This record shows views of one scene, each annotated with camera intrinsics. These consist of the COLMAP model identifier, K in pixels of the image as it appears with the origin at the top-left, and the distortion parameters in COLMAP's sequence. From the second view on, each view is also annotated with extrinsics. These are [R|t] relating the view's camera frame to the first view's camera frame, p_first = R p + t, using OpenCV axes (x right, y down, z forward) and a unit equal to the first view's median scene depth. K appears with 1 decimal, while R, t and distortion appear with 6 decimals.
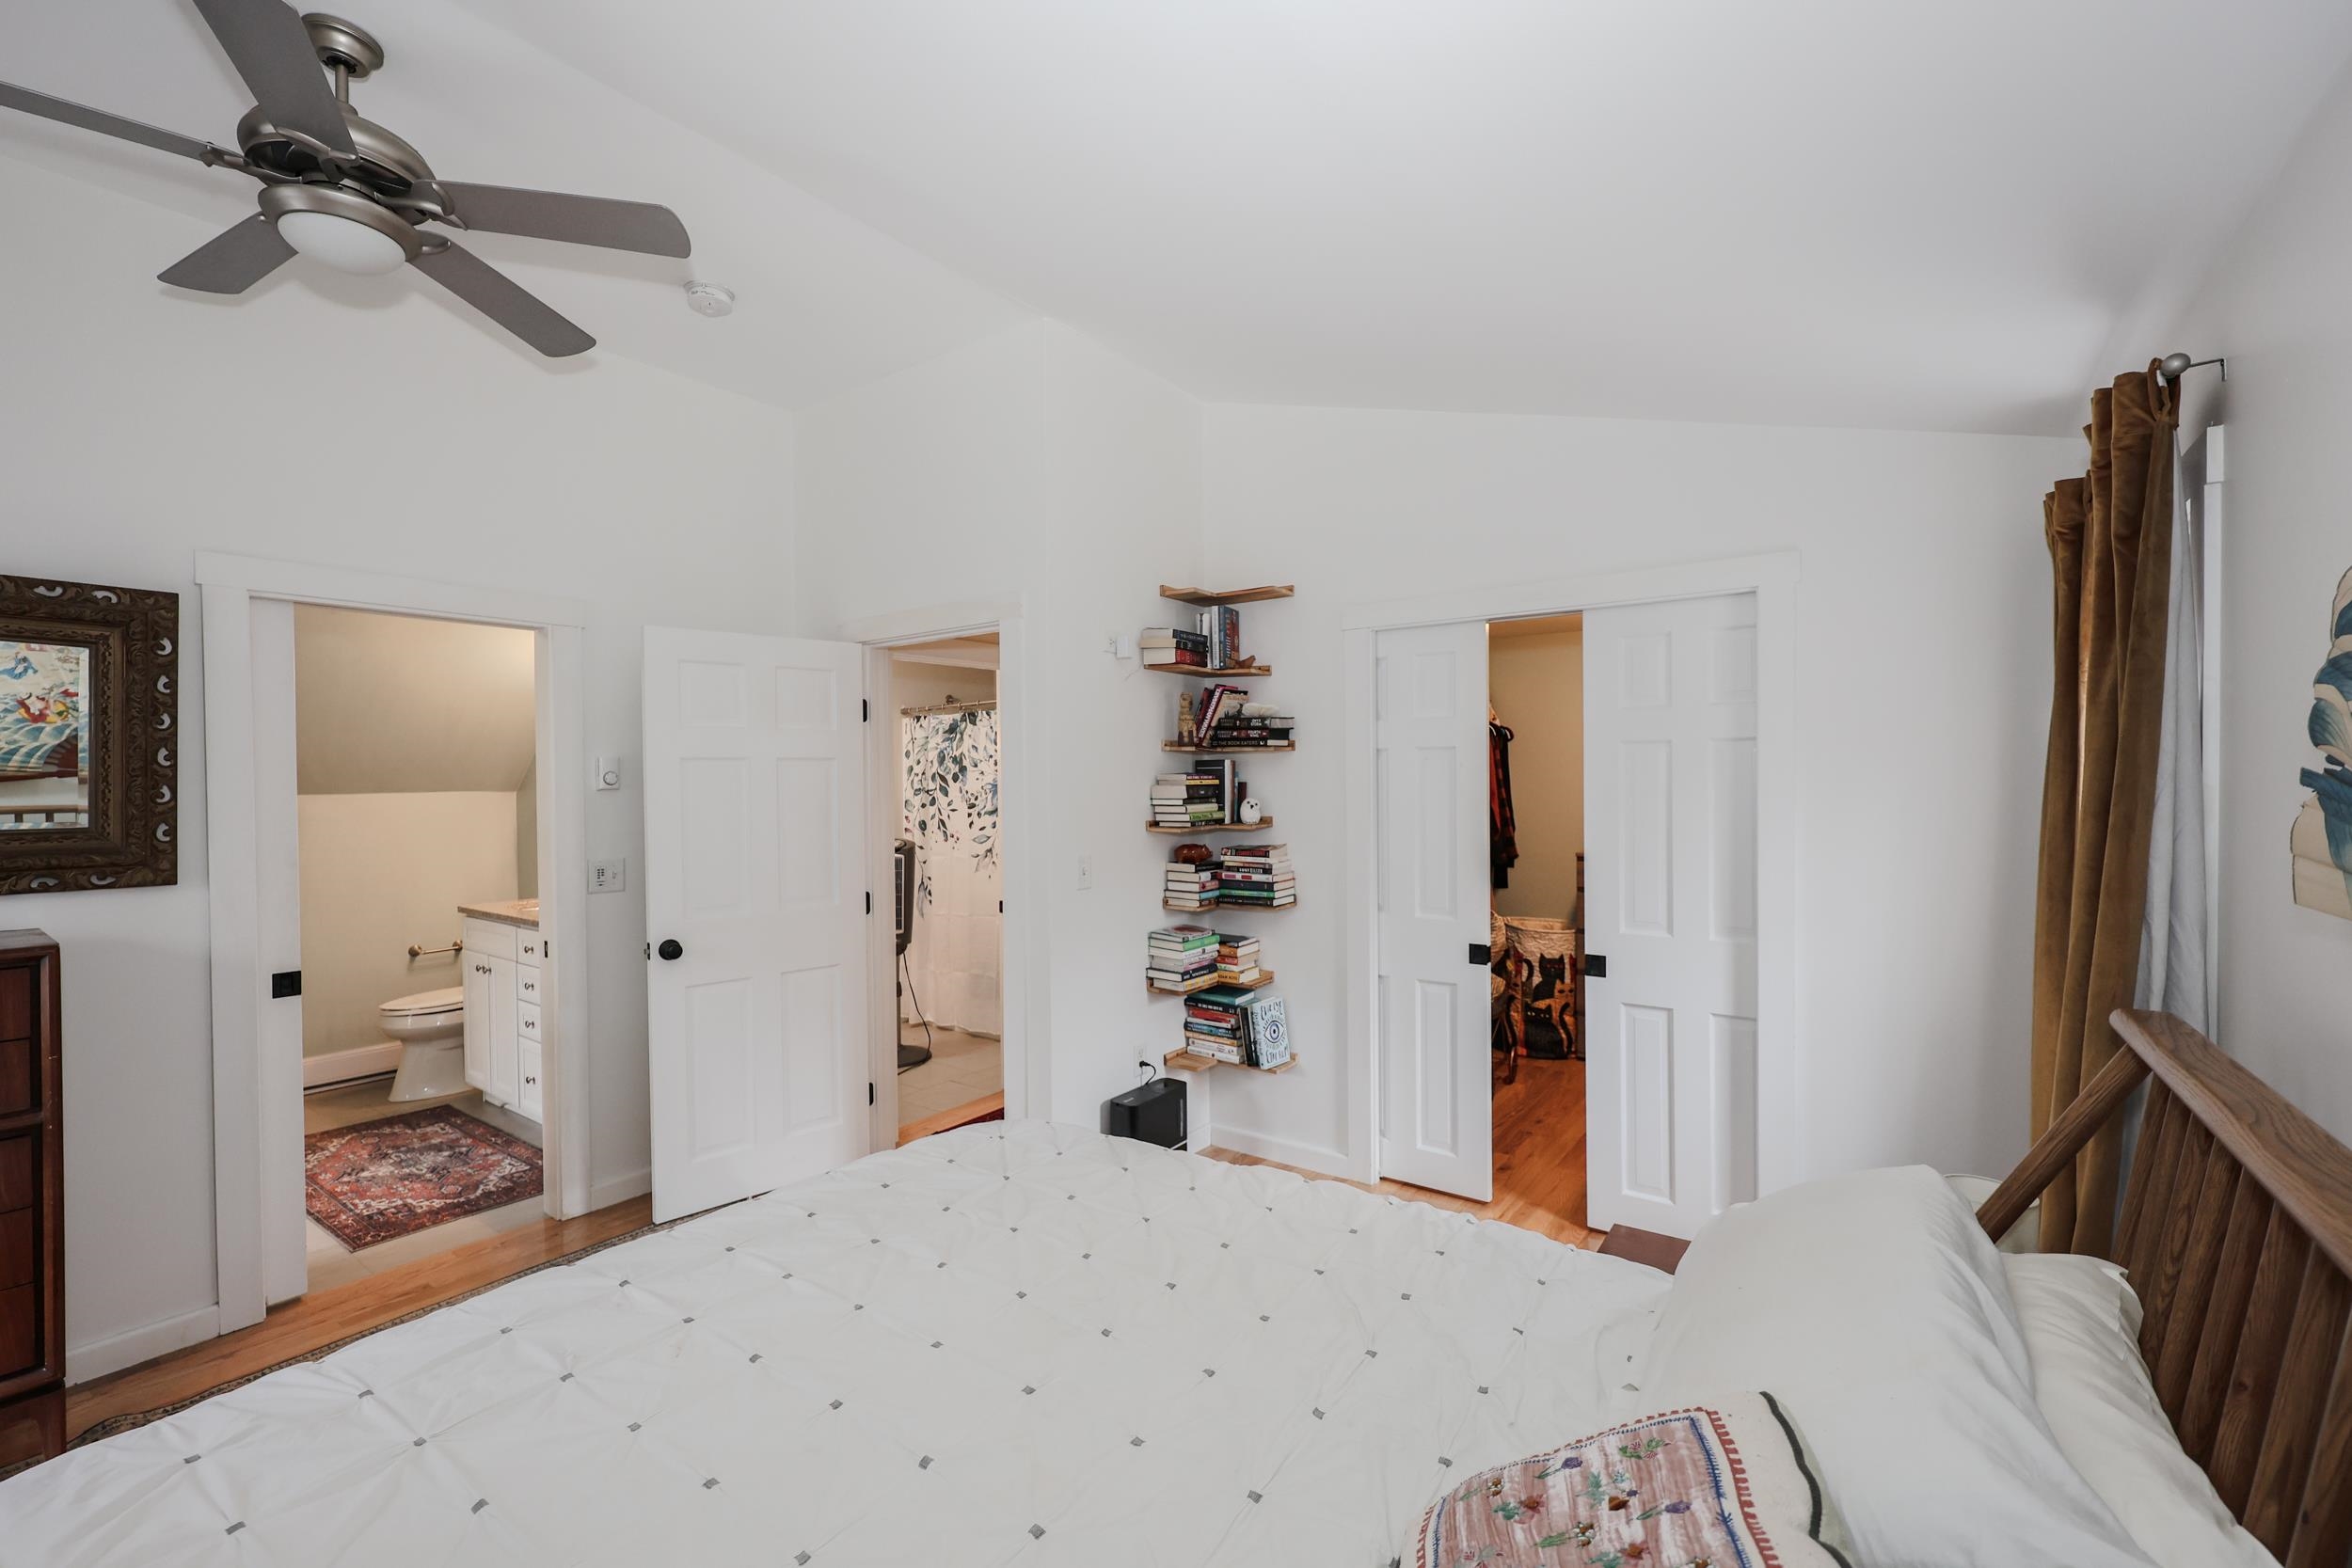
lens RADIAL K [[944.7, 0, 1161.1], [0, 944.7, 784.2], [0, 0, 1]] dist [0.000424, -0.000128]
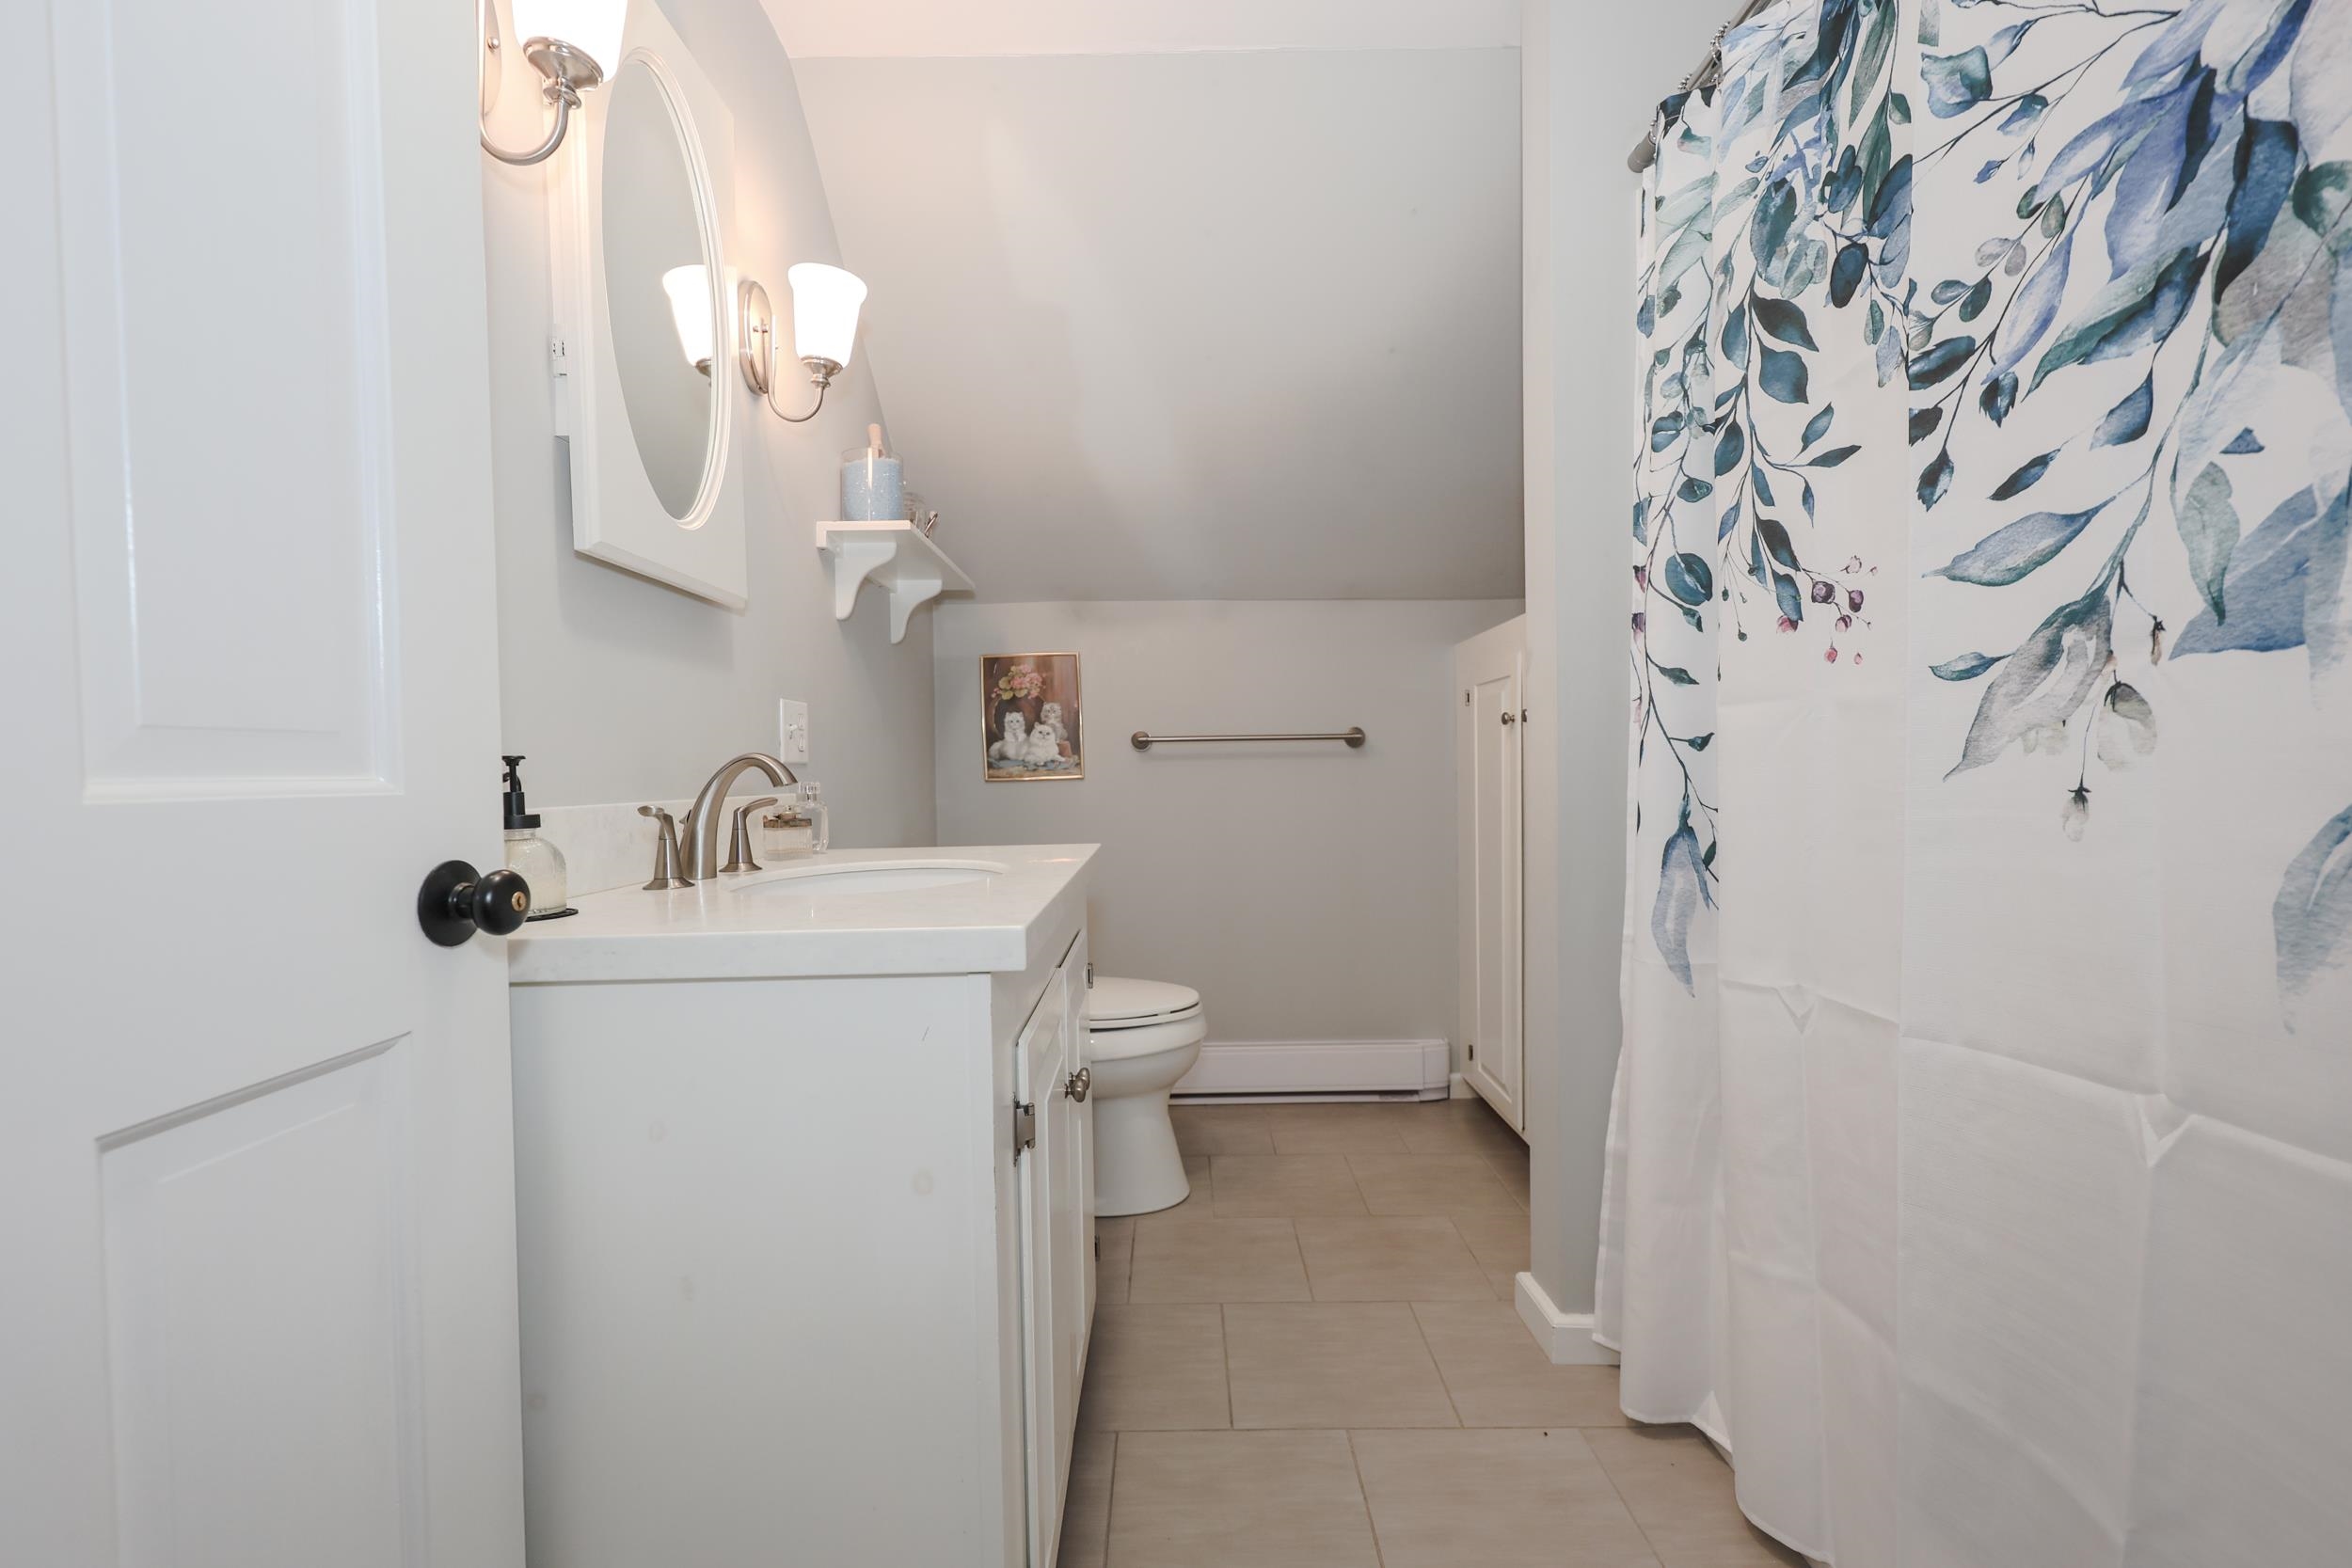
lens RADIAL K [[944.7, 0, 1180.5], [0, 944.7, 783.5], [0, 0, 1]] dist [0.000424, -0.000128]
pose [[0.579992, 0.015099, -0.814482, -0.139505], [-0.002033, 0.999852, 0.017088, 0.090408], [0.814619, -0.008255, 0.579937, 0.778780]]
